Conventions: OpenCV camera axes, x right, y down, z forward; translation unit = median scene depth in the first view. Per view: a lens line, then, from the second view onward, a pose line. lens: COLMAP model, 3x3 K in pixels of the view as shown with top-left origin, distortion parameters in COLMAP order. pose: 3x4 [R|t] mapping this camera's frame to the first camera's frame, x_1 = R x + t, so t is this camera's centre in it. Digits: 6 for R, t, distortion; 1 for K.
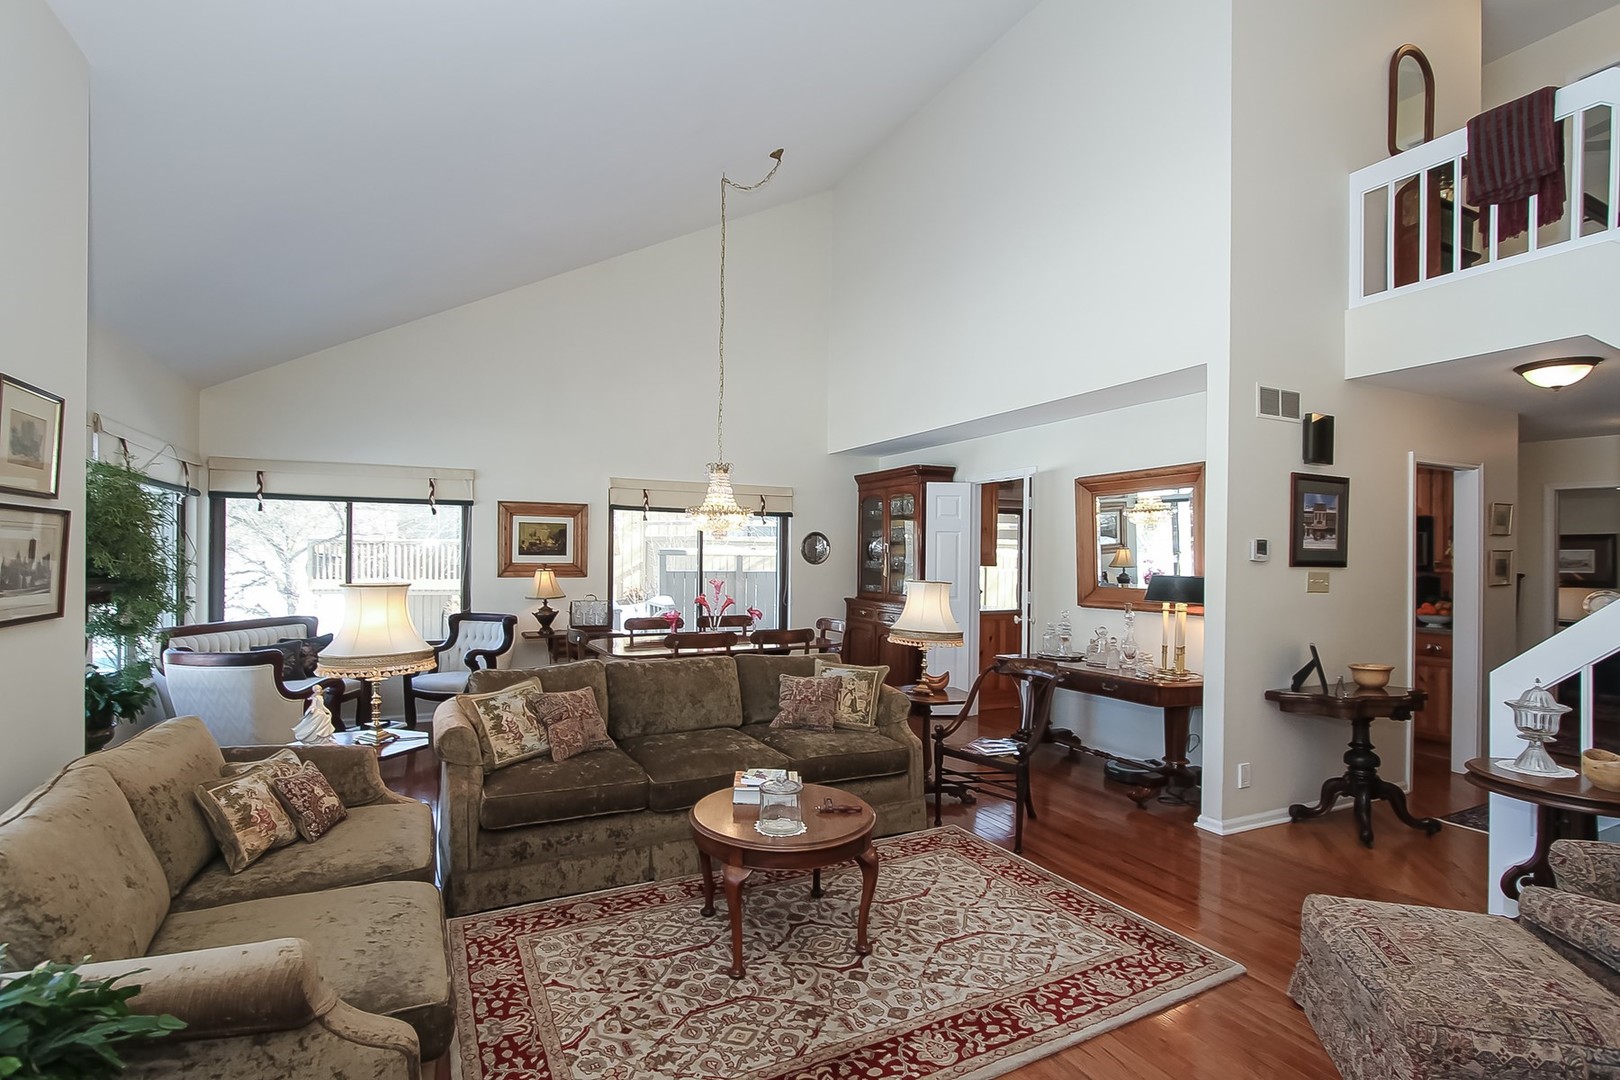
lens RADIAL K [[768.7, 0, 796.7], [0, 768.7, 554.5], [0, 0, 1]] dist [-0.015974, 0.002029]
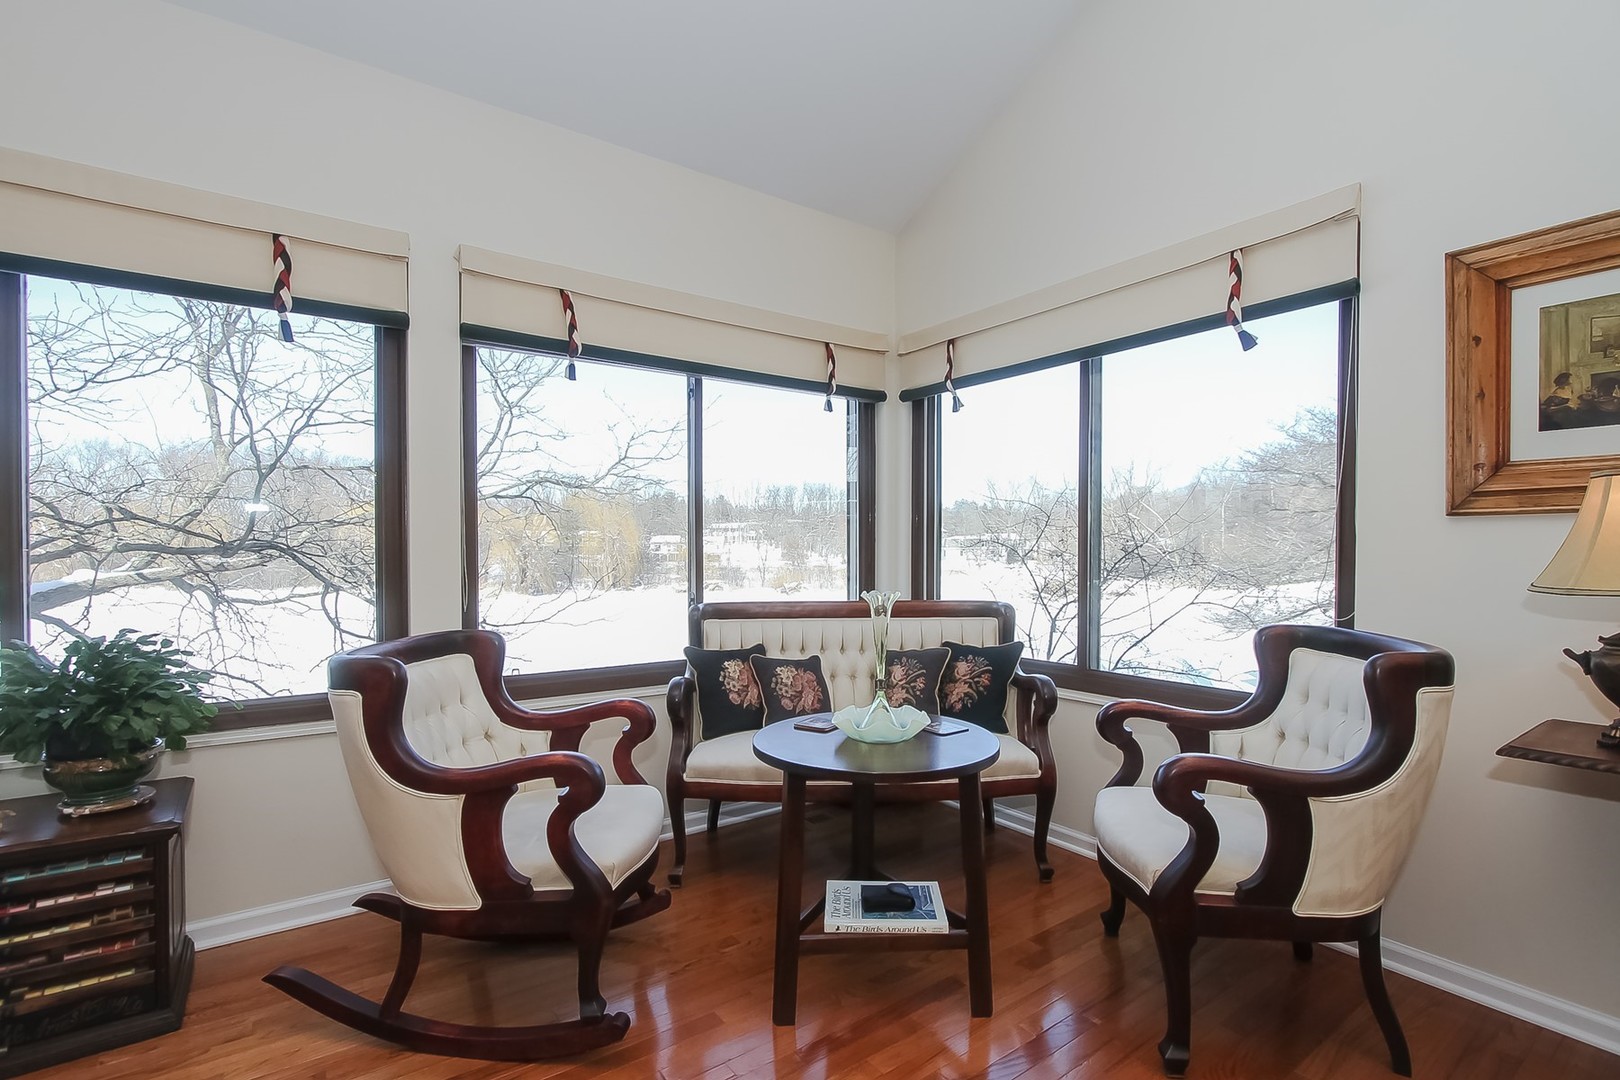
lens RADIAL K [[768.7, 0, 810.4], [0, 768.7, 560.5], [0, 0, 1]] dist [-0.015974, 0.002029]
pose [[0.161570, 0.011167, -0.986798, -0.153049], [0.015665, 0.999781, 0.013878, 0.041919], [0.986737, -0.017700, 0.161360, 0.767012]]
